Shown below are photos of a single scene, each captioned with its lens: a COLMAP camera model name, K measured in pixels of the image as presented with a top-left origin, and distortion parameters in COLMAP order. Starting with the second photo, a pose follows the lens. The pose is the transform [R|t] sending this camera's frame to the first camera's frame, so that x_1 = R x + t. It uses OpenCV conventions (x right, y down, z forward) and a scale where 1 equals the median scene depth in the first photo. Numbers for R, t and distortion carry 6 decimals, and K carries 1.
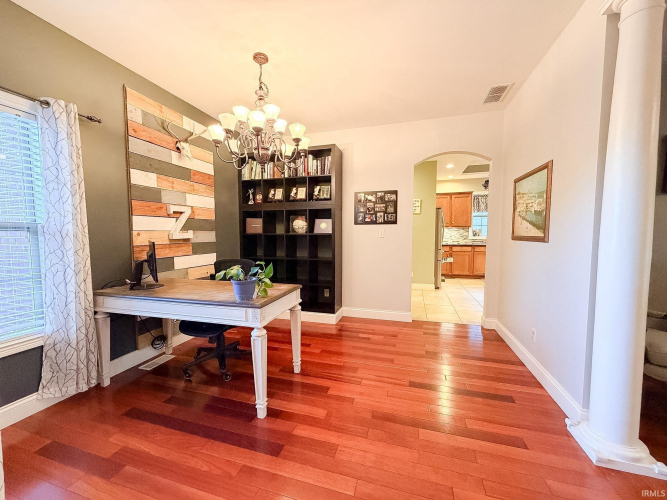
lens RADIAL K [[265.8, 0, 331.3], [0, 265.8, 250.2], [0, 0, 1]] dist [0.000978, 0.000281]
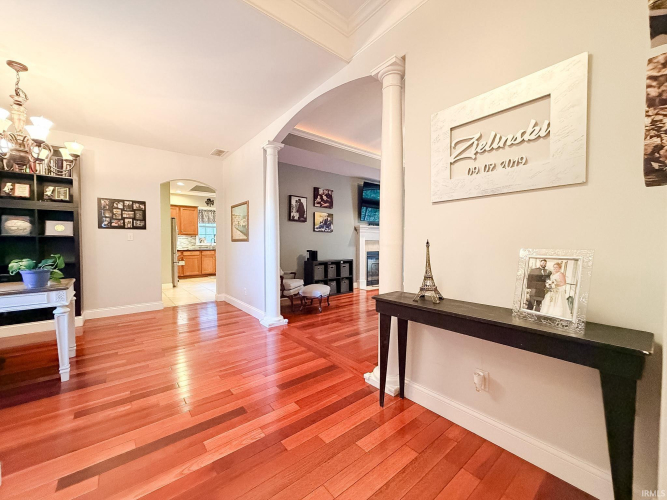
lens RADIAL K [[265.8, 0, 331.3], [0, 265.8, 250.2], [0, 0, 1]] dist [0.000978, 0.000281]
pose [[0.558778, -0.020305, 0.829069, -0.278975], [0.052321, 0.998572, -0.010807, 0.050758], [-0.827665, 0.049416, 0.559042, -0.352834]]
